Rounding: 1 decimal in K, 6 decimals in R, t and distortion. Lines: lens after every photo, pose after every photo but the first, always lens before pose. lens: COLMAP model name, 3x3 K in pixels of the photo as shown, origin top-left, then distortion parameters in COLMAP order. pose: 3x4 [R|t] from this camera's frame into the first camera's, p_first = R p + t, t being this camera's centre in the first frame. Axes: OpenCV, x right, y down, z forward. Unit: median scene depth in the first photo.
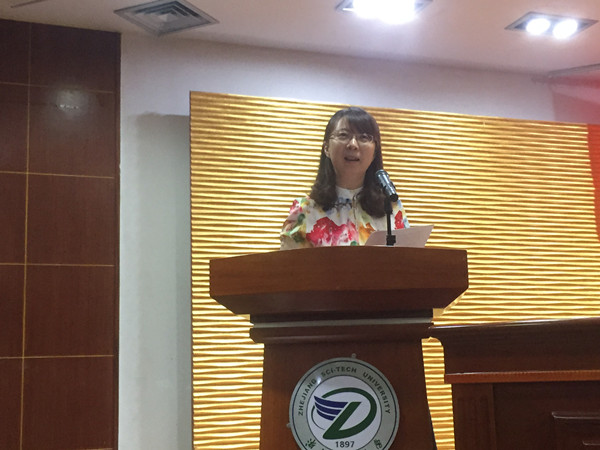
lens RADIAL K [[906.6, 0, 300.0], [0, 906.6, 224.6], [0, 0, 1]] dist [-0.102454, 0.000000]
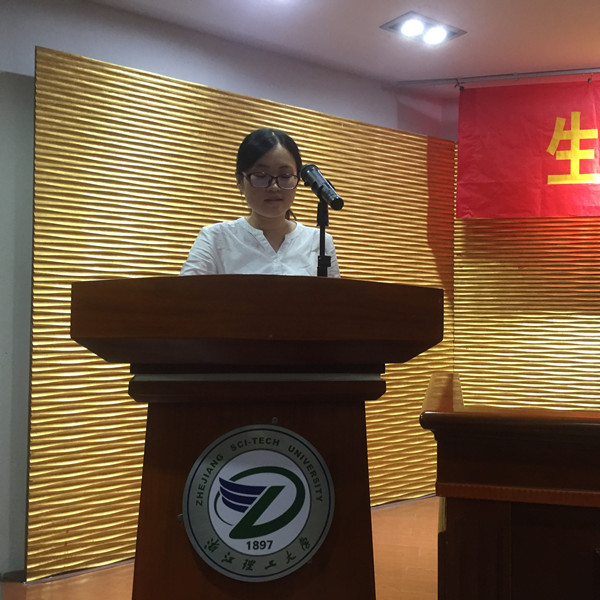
lens RADIAL K [[669.3, 0, 300.8], [0, 669.3, 300.9], [0, 0, 1]] dist [0.013339, 0.000000]
pose [[0.962514, 0.041119, 0.268099, -0.043057], [-0.079441, 0.987833, 0.133698, -0.015010], [-0.259339, -0.149985, 0.954069, 0.306997]]
